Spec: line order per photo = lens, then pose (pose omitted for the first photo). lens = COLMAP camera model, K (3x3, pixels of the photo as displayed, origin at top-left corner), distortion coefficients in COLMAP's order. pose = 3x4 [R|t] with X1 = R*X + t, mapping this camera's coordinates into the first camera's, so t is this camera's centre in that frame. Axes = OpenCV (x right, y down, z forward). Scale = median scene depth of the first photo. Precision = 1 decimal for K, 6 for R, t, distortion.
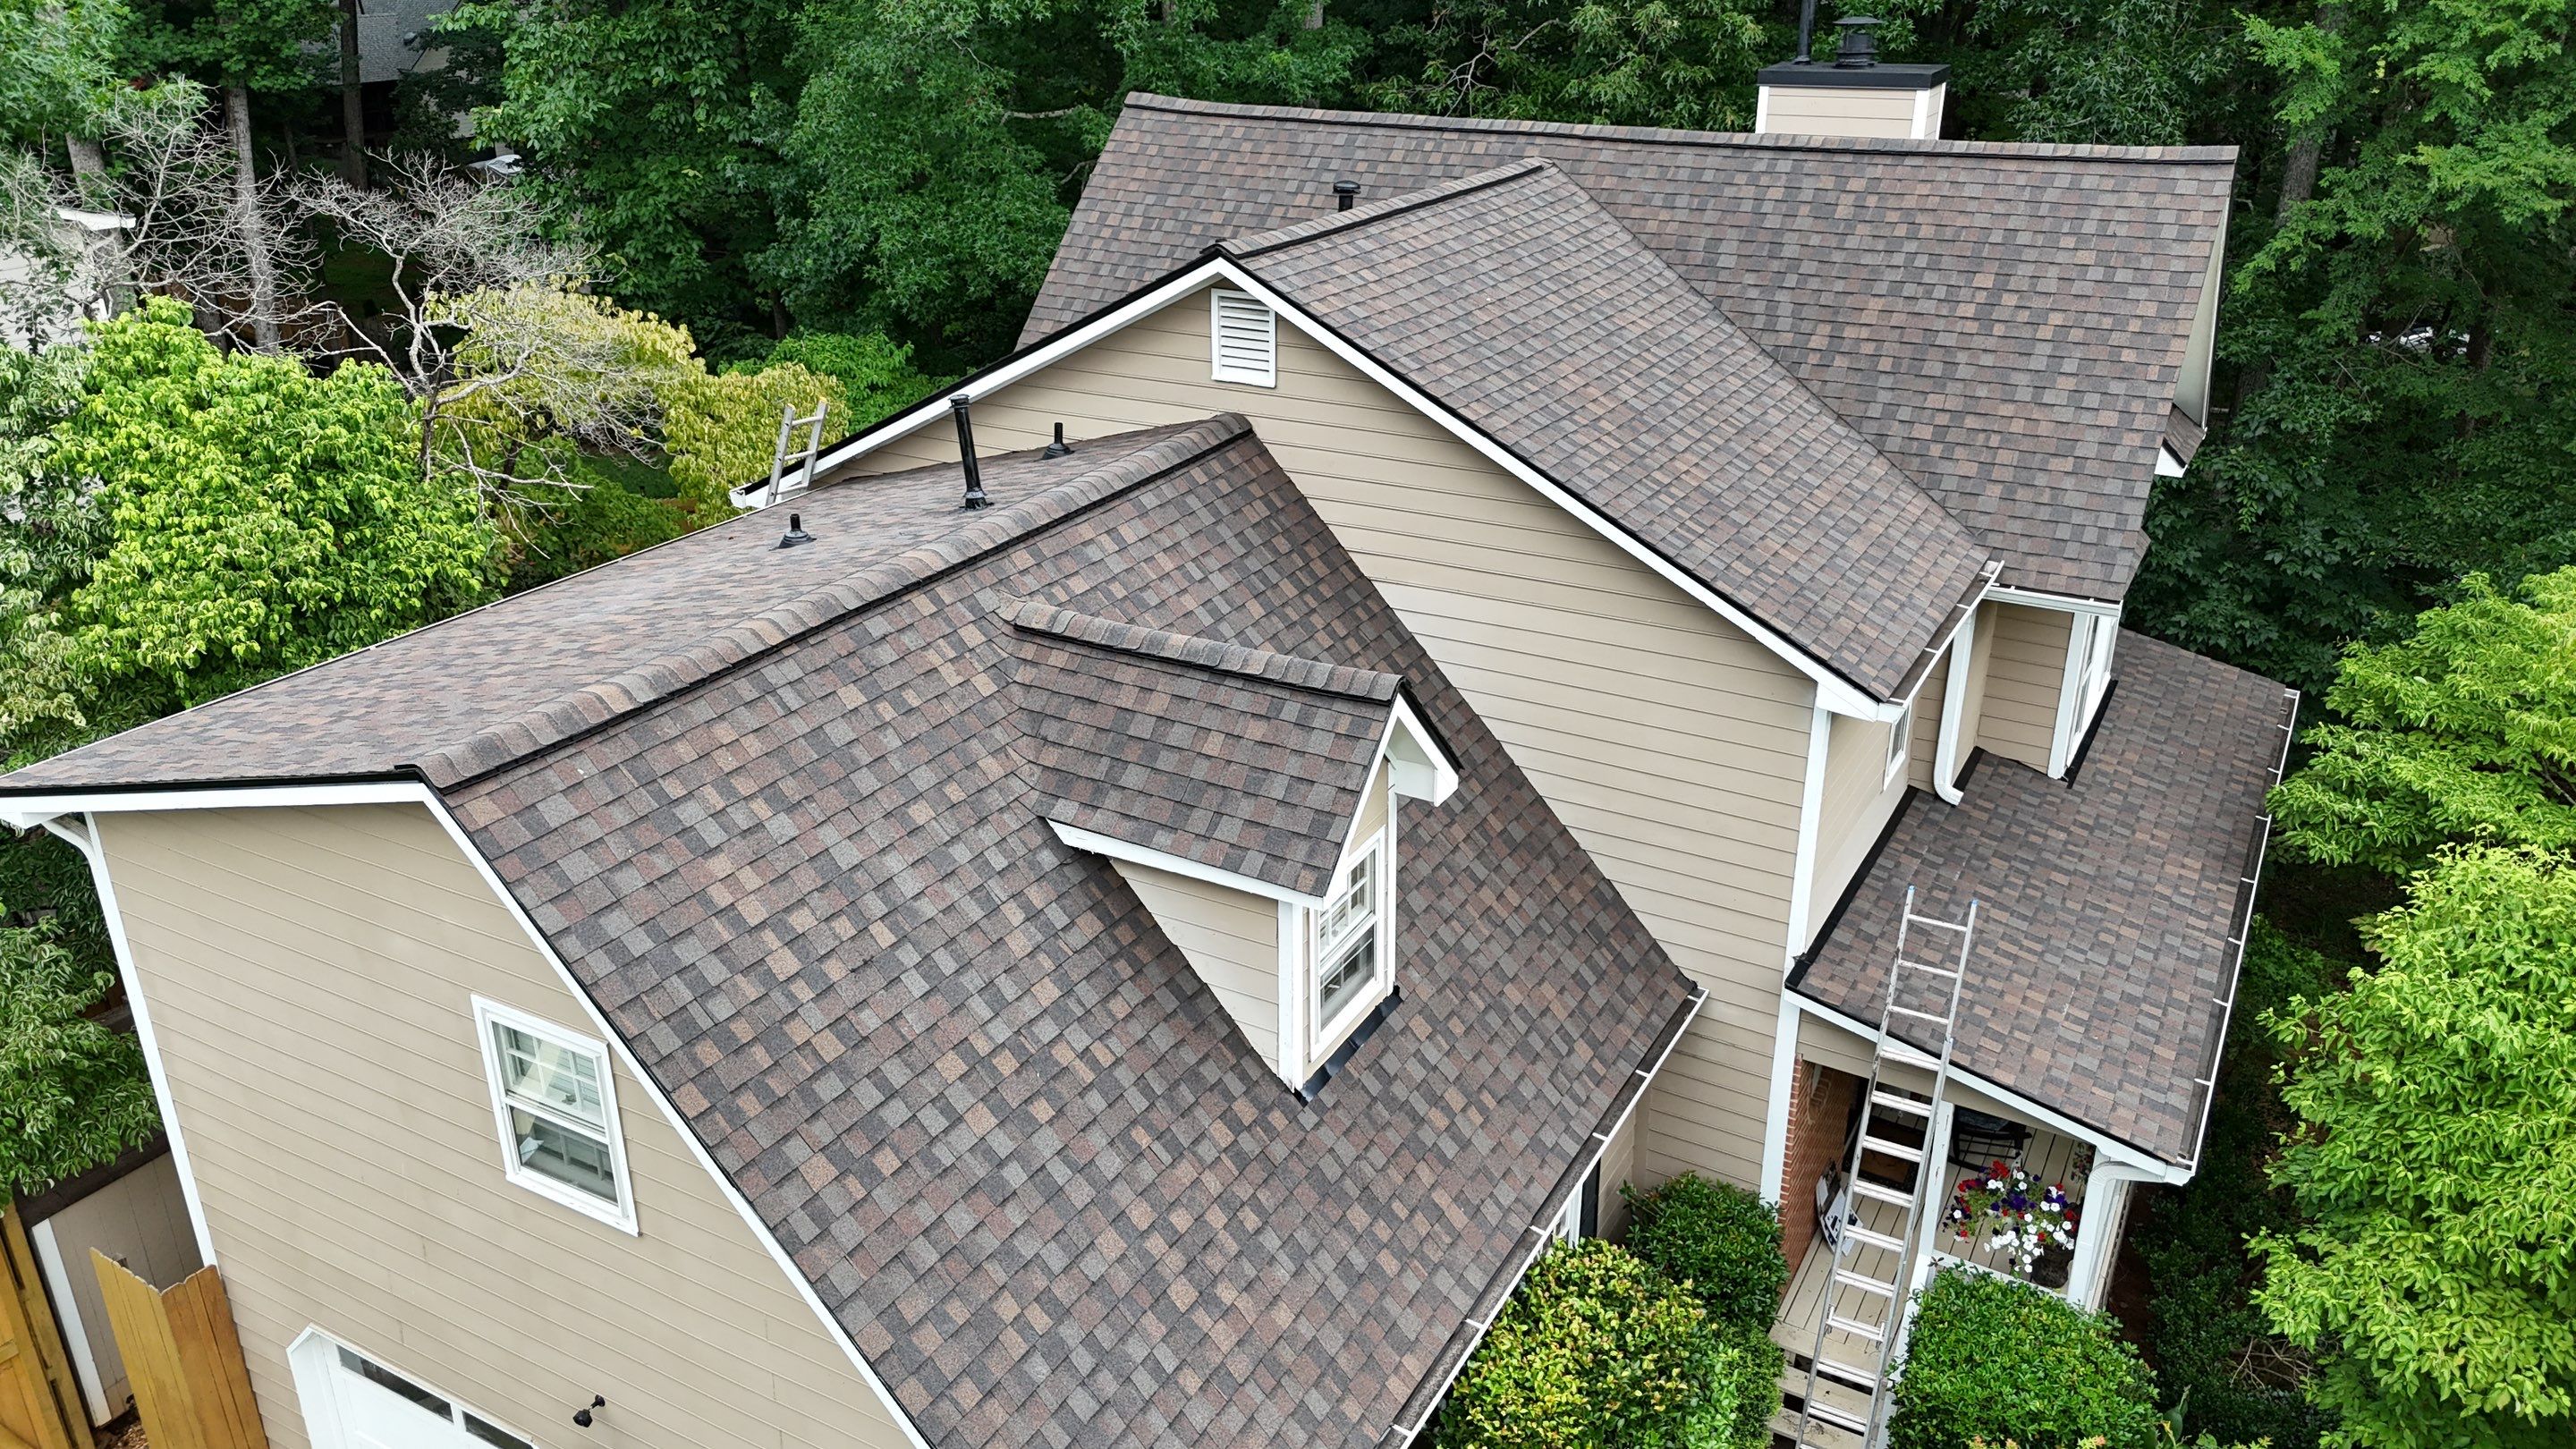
lens RADIAL K [[1888.6, 0, 1288.0], [0, 1888.6, 724.5], [0, 0, 1]] dist [0.078260, -0.086759]
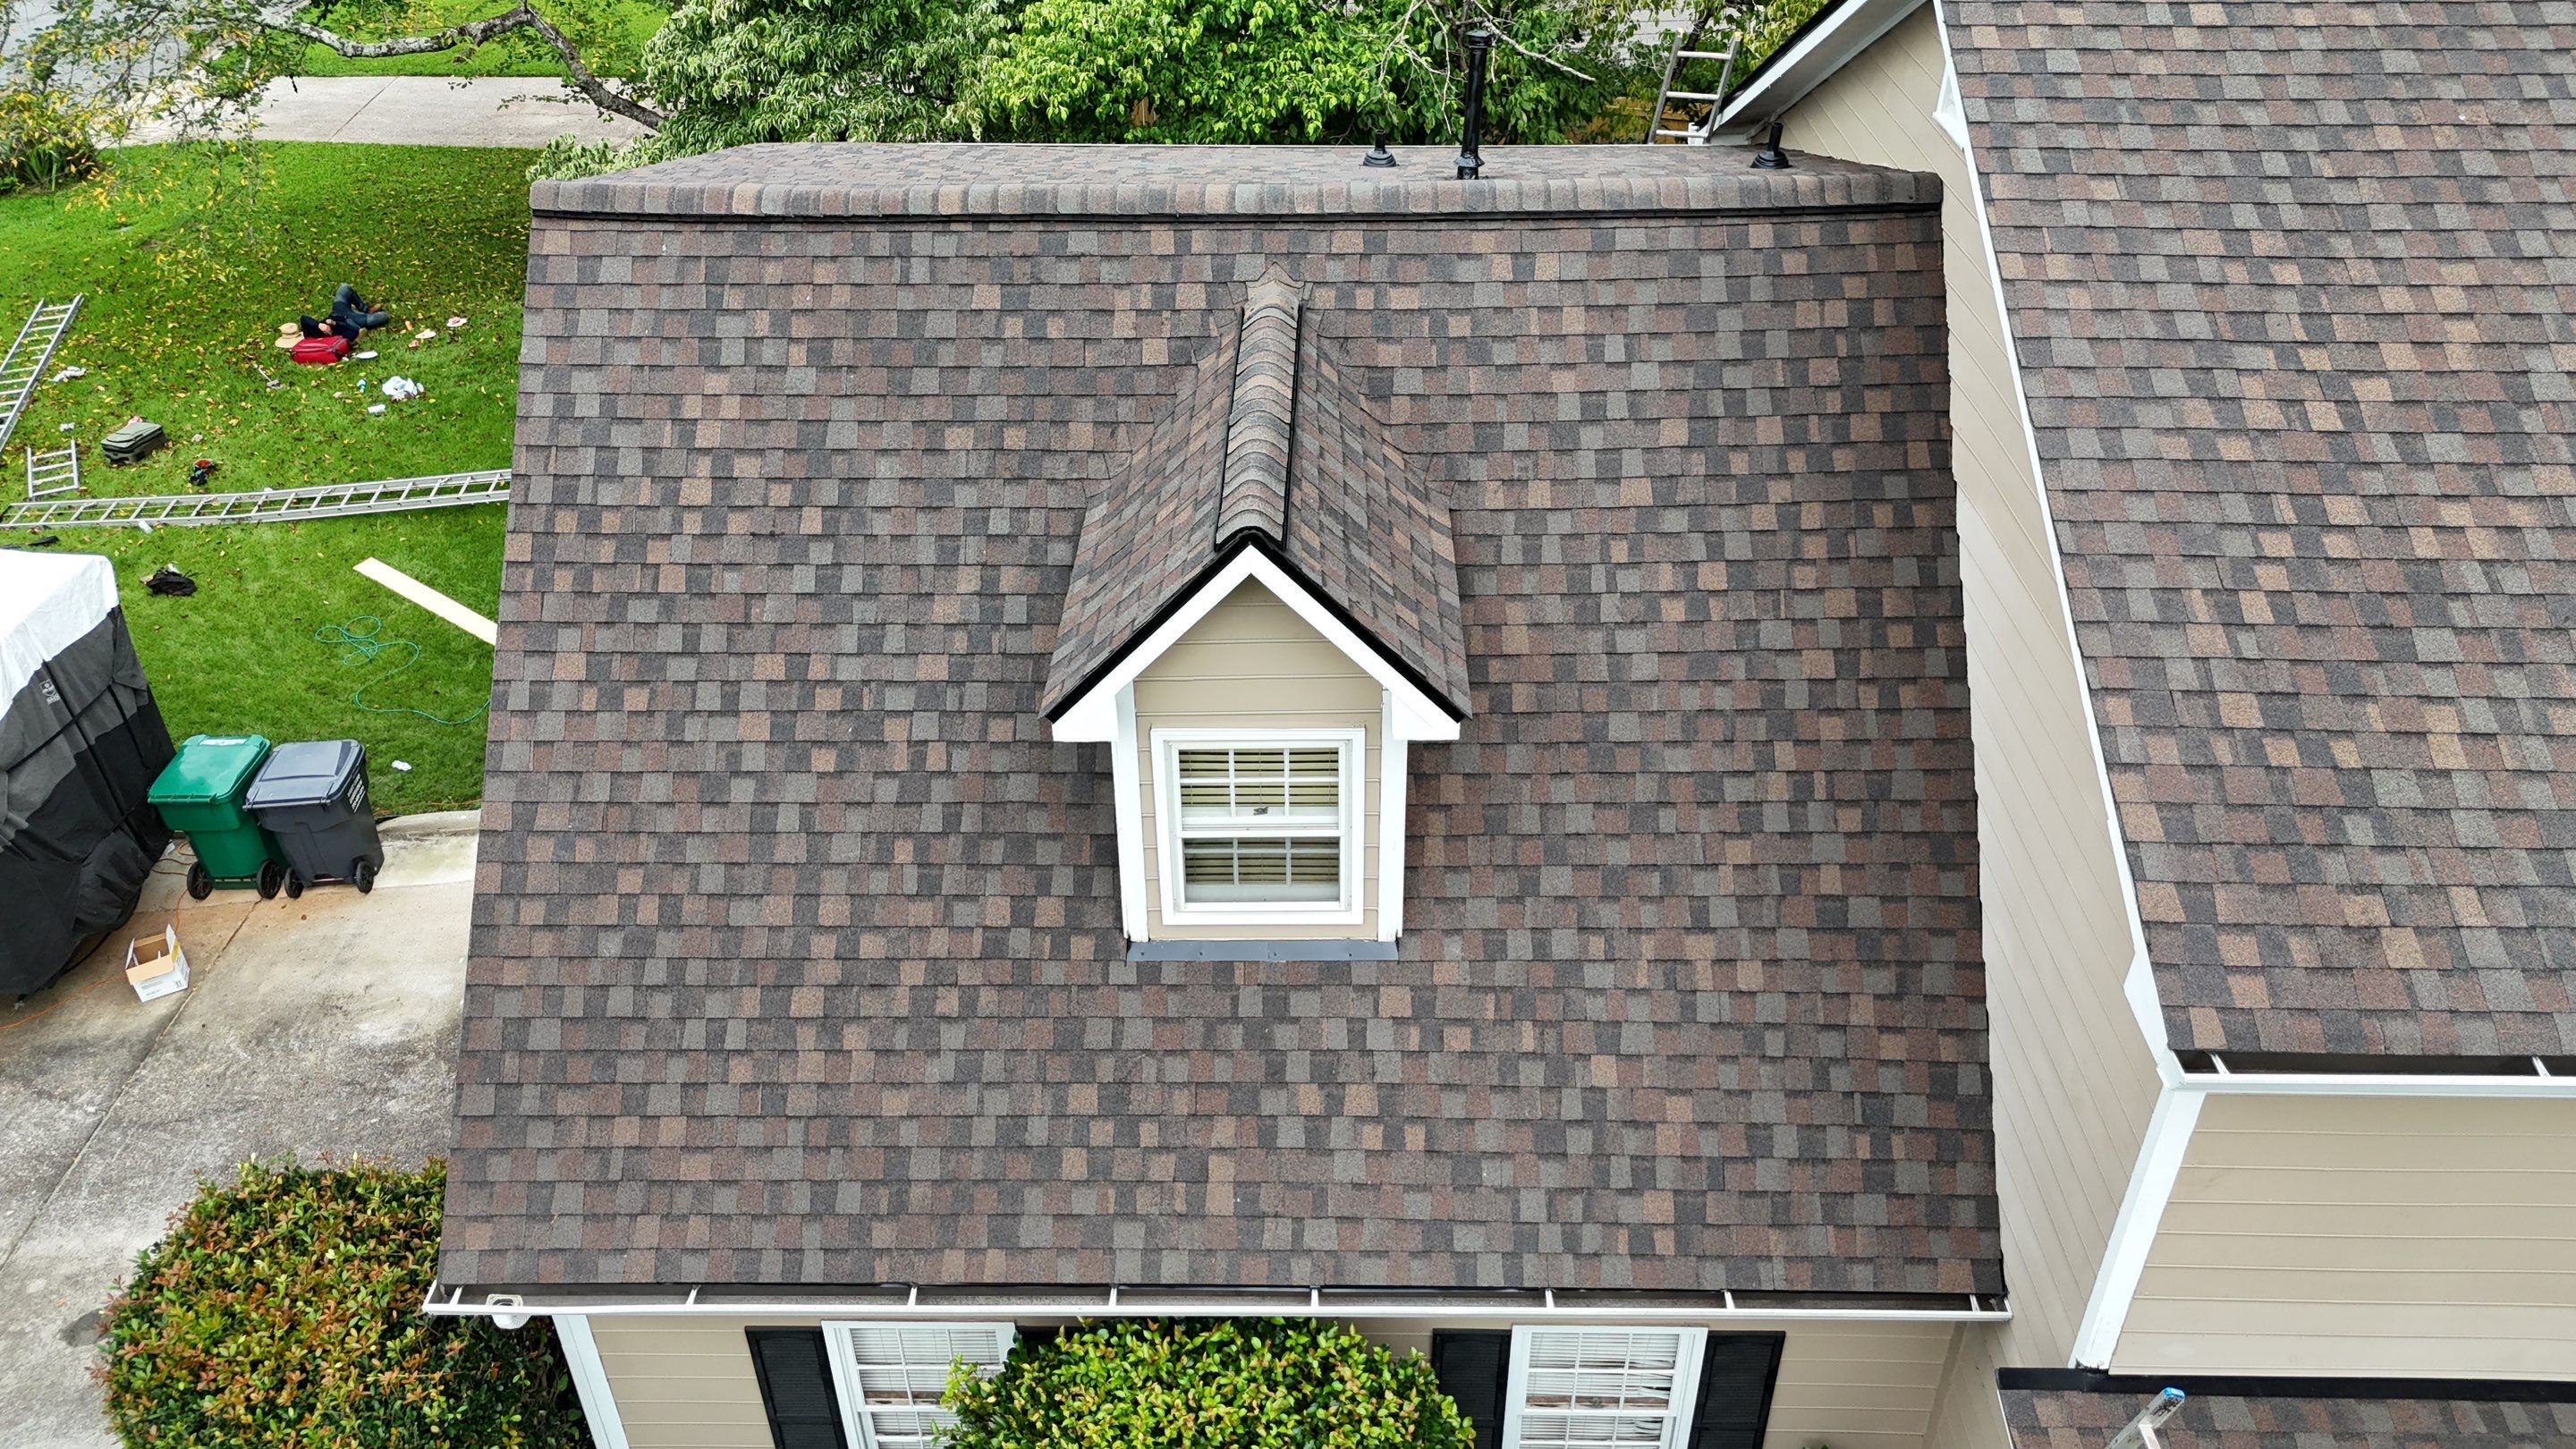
lens RADIAL K [[1888.6, 0, 1288.0], [0, 1888.6, 724.5], [0, 0, 1]] dist [0.078260, -0.086759]
pose [[0.478024, 0.498133, -0.723434, 0.662058], [-0.346721, 0.863760, 0.365655, -0.241197], [0.807018, 0.076038, 0.585611, 0.628673]]
